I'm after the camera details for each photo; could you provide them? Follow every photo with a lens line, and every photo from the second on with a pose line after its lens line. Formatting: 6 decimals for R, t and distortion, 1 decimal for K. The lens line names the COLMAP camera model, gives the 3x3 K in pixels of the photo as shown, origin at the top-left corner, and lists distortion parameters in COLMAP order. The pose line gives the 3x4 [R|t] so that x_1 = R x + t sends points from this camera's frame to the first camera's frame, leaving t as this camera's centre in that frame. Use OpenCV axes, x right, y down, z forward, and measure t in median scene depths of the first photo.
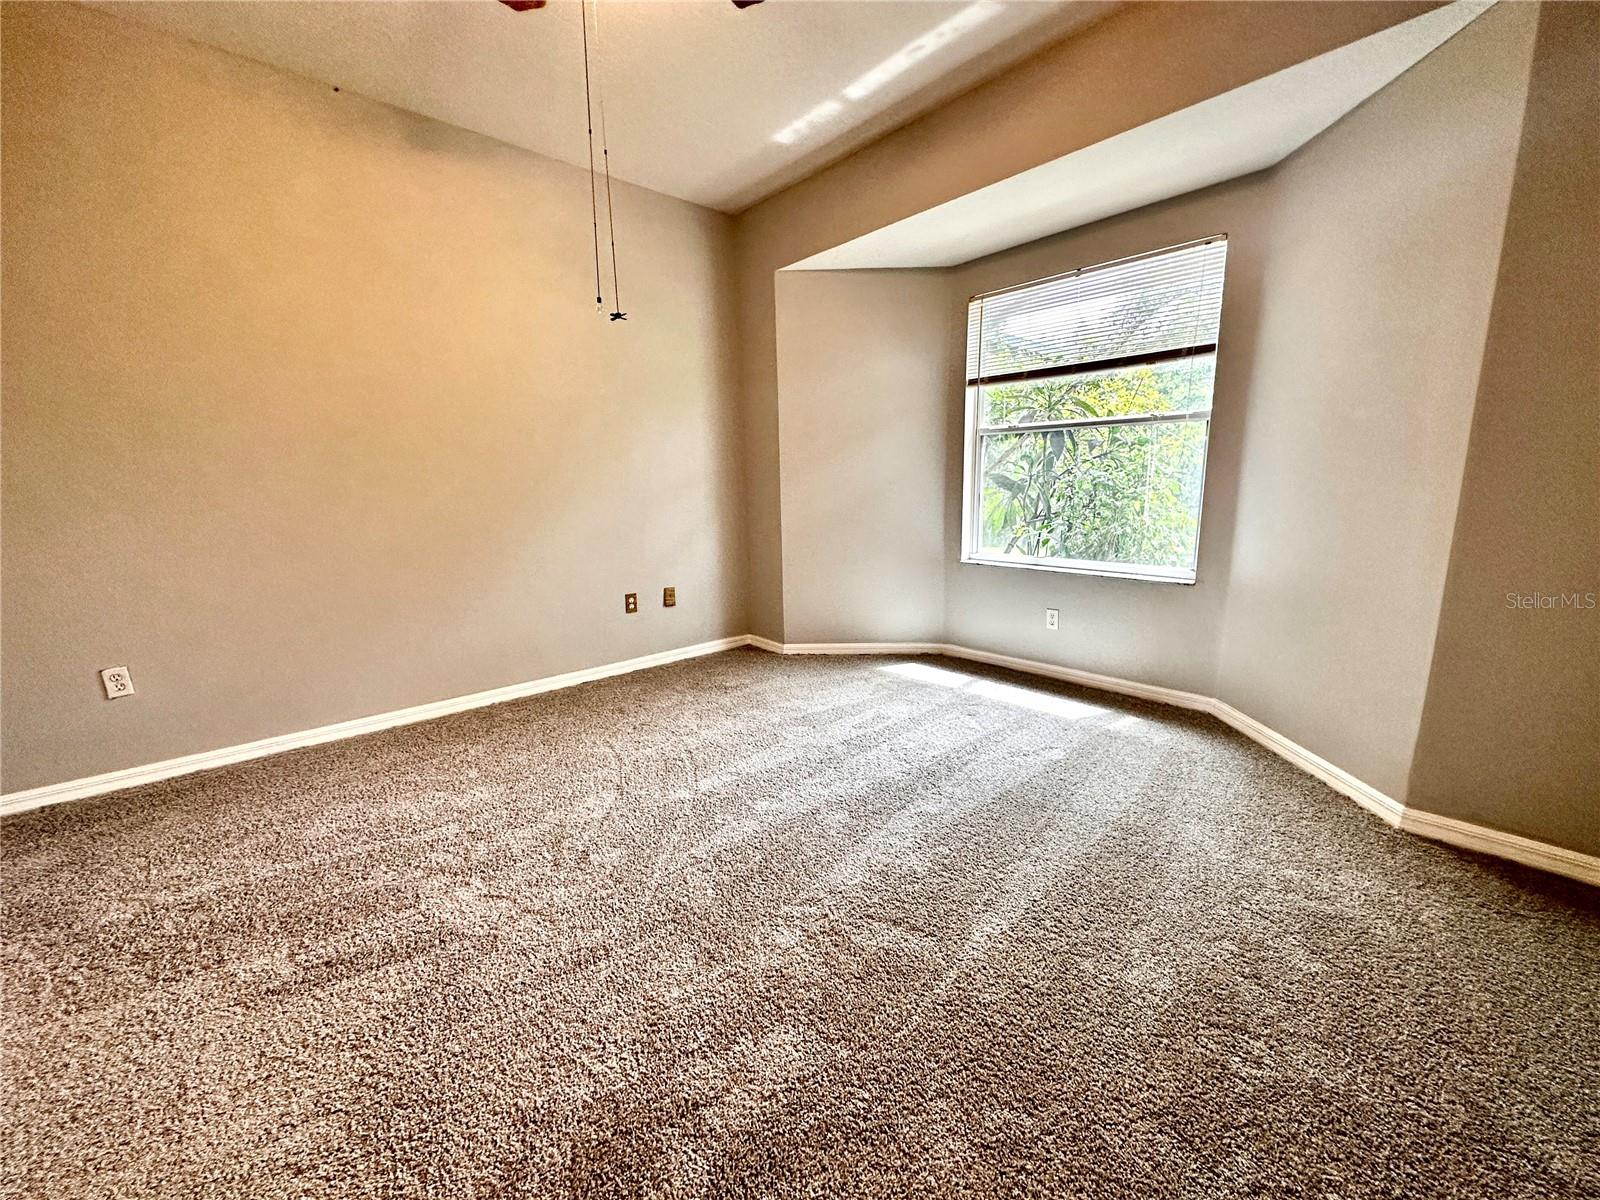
lens RADIAL K [[640.0, 0, 802.8], [0, 640.0, 597.9], [0, 0, 1]] dist [-0.001999, 0.000373]
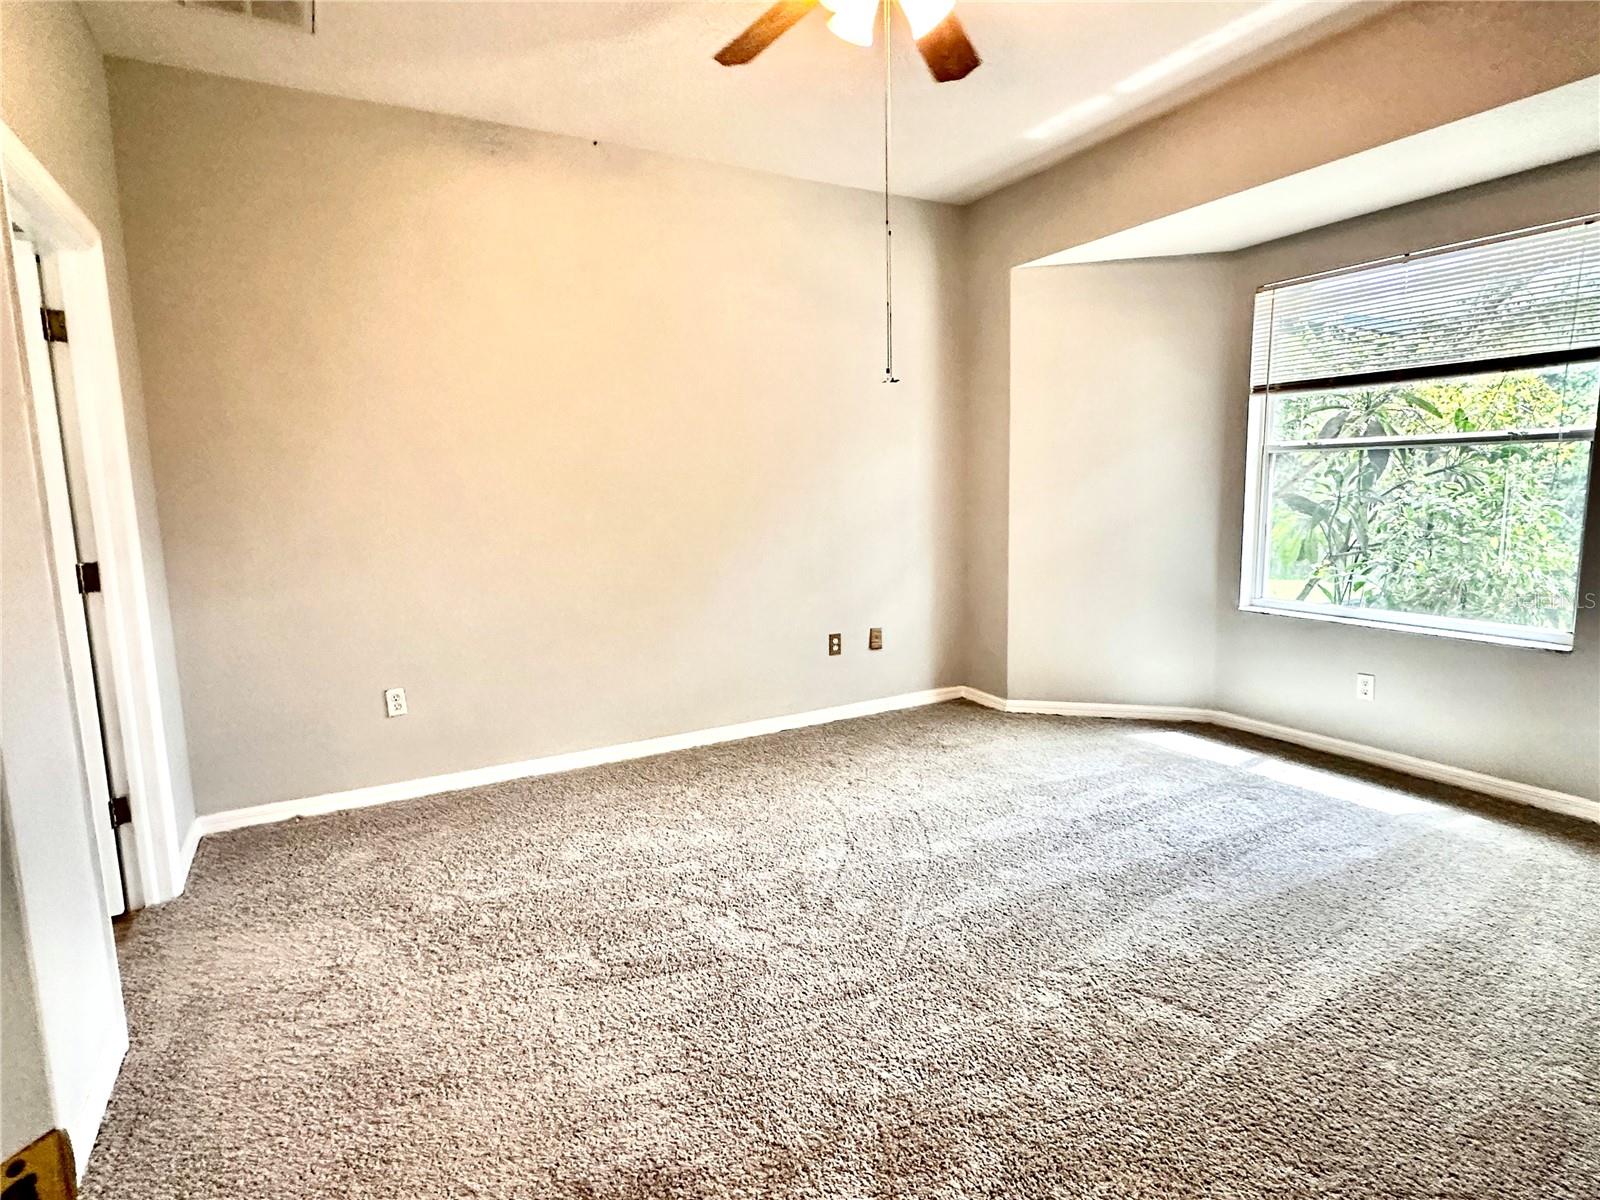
lens RADIAL K [[849.6, 0, 795.7], [0, 849.6, 597.8], [0, 0, 1]] dist [-0.002951, 0.001226]
pose [[0.972843, 0.027244, -0.229859, -0.077162], [-0.036459, 0.998689, -0.035935, -0.018334], [0.228579, 0.043339, 0.972560, -0.253497]]
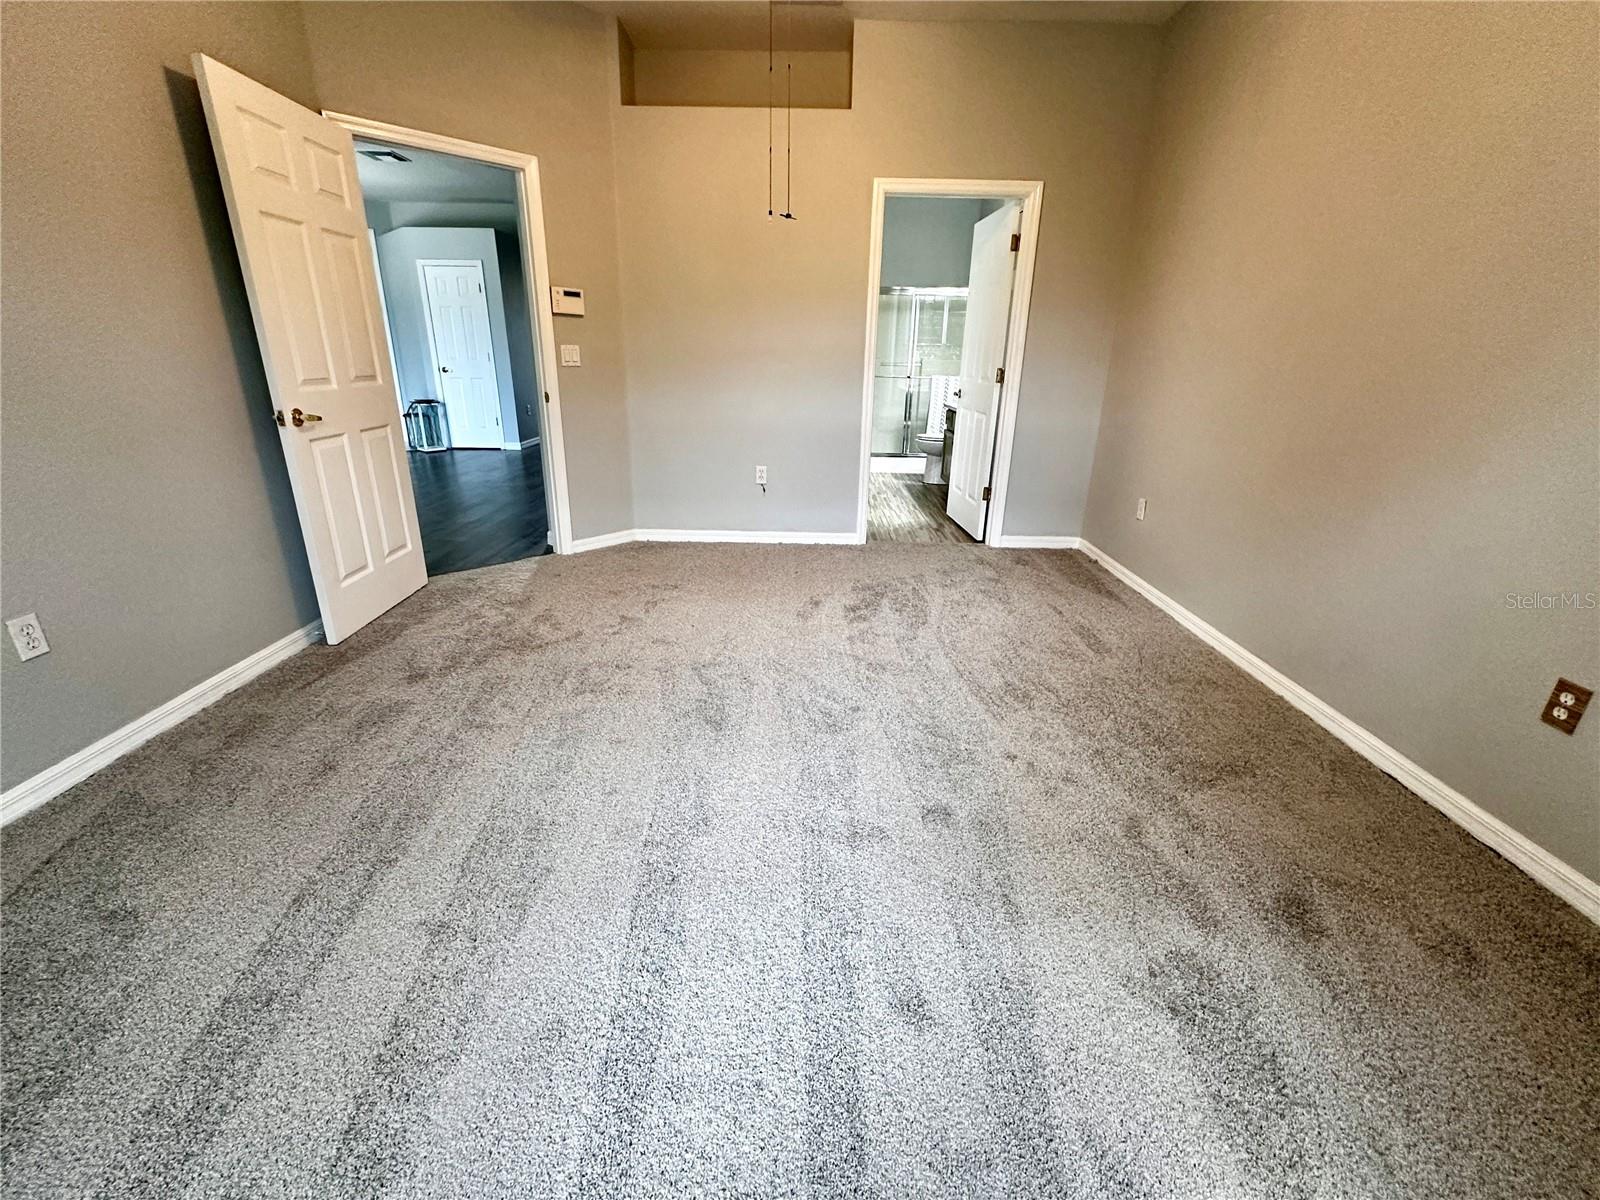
lens RADIAL K [[686.9, 0, 795.6], [0, 686.9, 602.6], [0, 0, 1]] dist [-0.002142, 0.000013]
pose [[-0.666888, 0.258121, -0.699023, 0.477873], [-0.138526, 0.878791, 0.456659, -0.259654], [0.732168, 0.401373, -0.550299, 1.302447]]
